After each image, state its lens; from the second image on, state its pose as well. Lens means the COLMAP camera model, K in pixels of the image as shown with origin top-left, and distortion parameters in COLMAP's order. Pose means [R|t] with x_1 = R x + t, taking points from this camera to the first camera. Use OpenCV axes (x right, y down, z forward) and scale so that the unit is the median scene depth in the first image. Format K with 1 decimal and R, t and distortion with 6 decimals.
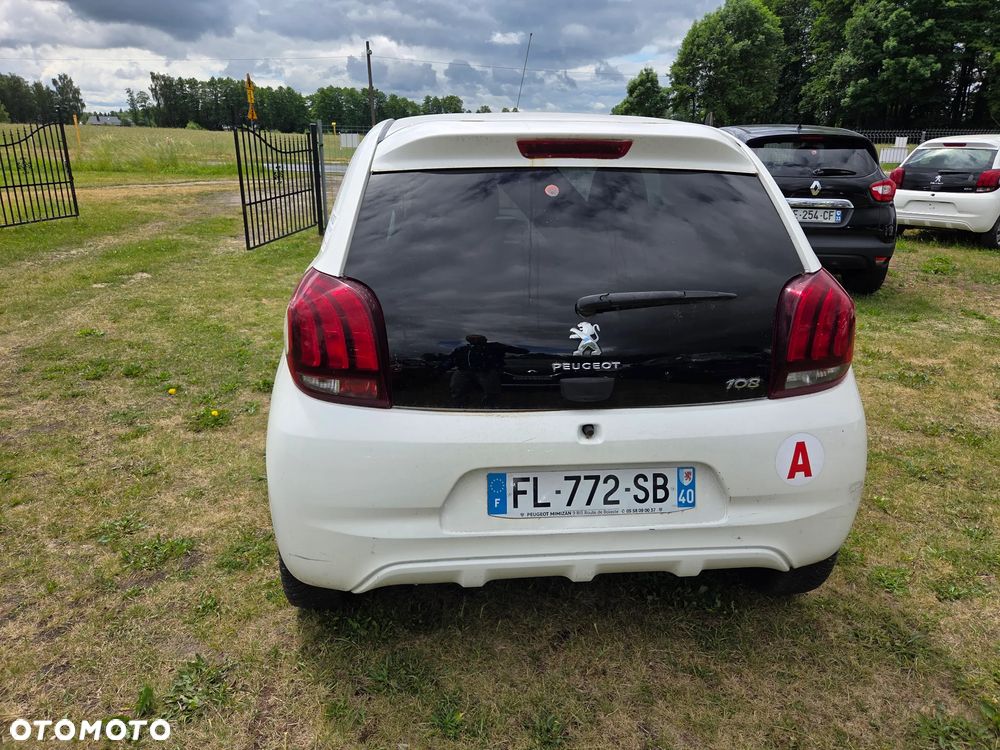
lens RADIAL K [[675.8, 0, 506.0], [0, 675.8, 368.6], [0, 0, 1]] dist [0.058948, -0.040174]
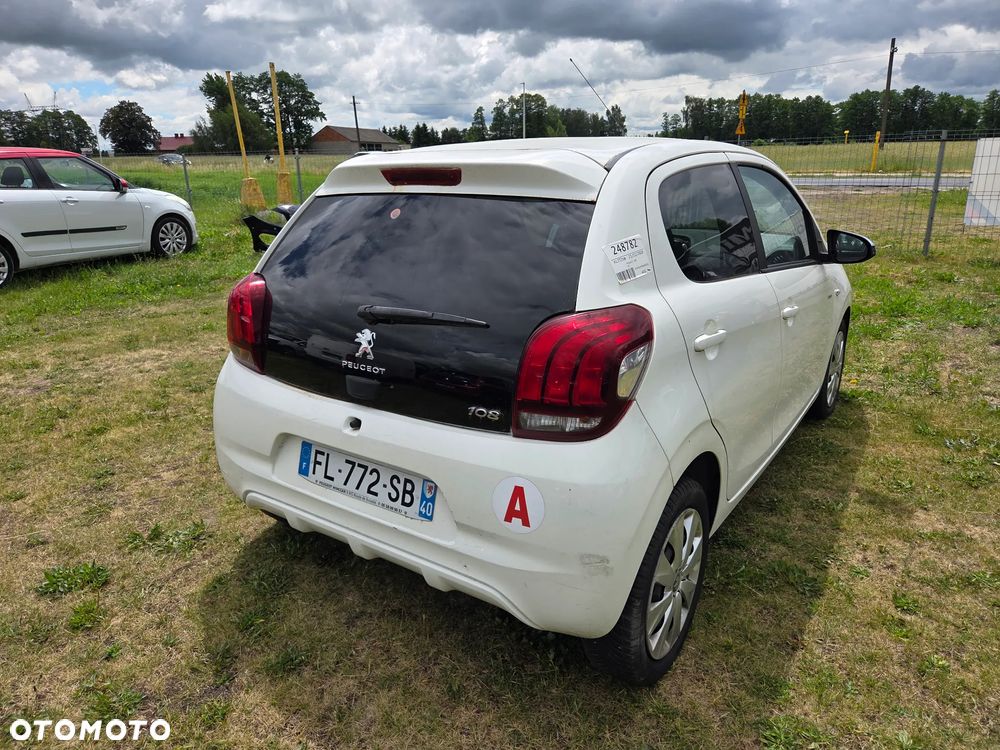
lens RADIAL K [[675.8, 0, 493.6], [0, 675.8, 375.5], [0, 0, 1]] dist [0.058948, -0.040174]
pose [[0.757387, 0.170612, -0.630282, 0.931637], [-0.176557, 0.982815, 0.053877, -0.083935], [0.628643, 0.070475, 0.774494, 0.235415]]
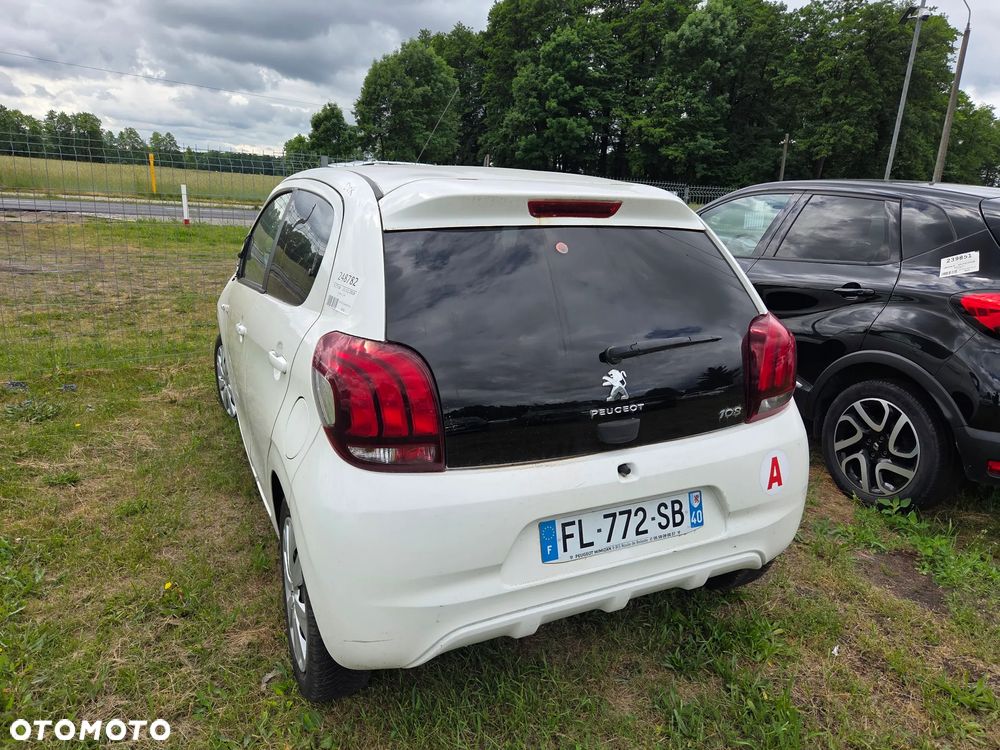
lens RADIAL K [[675.8, 0, 480.6], [0, 675.8, 405.5], [0, 0, 1]] dist [0.058948, -0.040174]
pose [[0.924206, -0.079378, 0.373555, -0.450297], [0.079587, 0.996717, 0.014893, -0.040881], [-0.373511, 0.015966, 0.927489, 0.078147]]
